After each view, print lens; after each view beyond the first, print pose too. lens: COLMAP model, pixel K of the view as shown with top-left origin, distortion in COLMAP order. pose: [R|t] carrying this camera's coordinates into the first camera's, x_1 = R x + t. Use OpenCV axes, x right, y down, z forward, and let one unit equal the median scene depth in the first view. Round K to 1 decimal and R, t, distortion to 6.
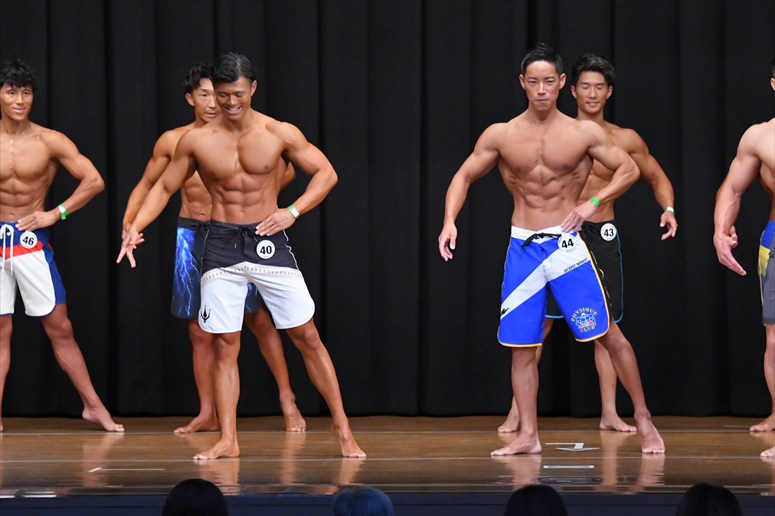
lens RADIAL K [[4875.3, 0, 383.0], [0, 4875.3, 264.4], [0, 0, 1]] dist [1.572484, 0.000000]
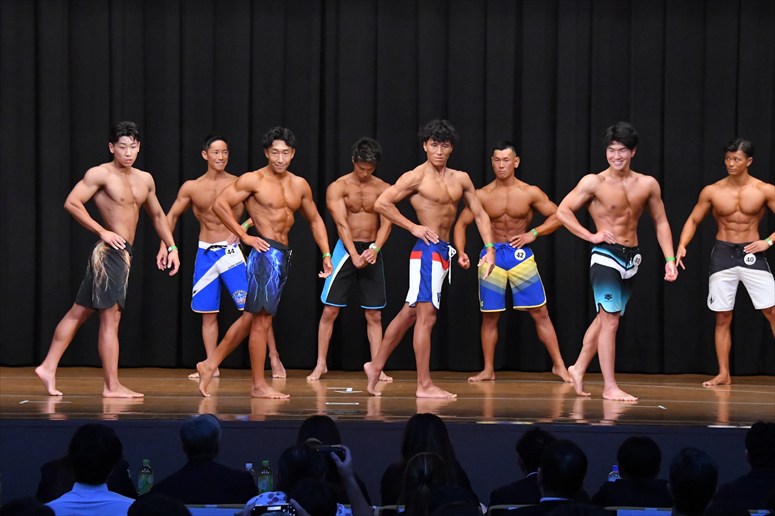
lens RADIAL K [[3253.8, 0, 386.4], [0, 3253.8, 256.0], [0, 0, 1]] dist [0.882585, 0.000000]
pose [[0.978551, 0.024895, 0.204494, -0.155536], [-0.024171, 0.999690, -0.006039, 0.001852], [-0.204581, 0.000966, 0.978849, 0.026596]]
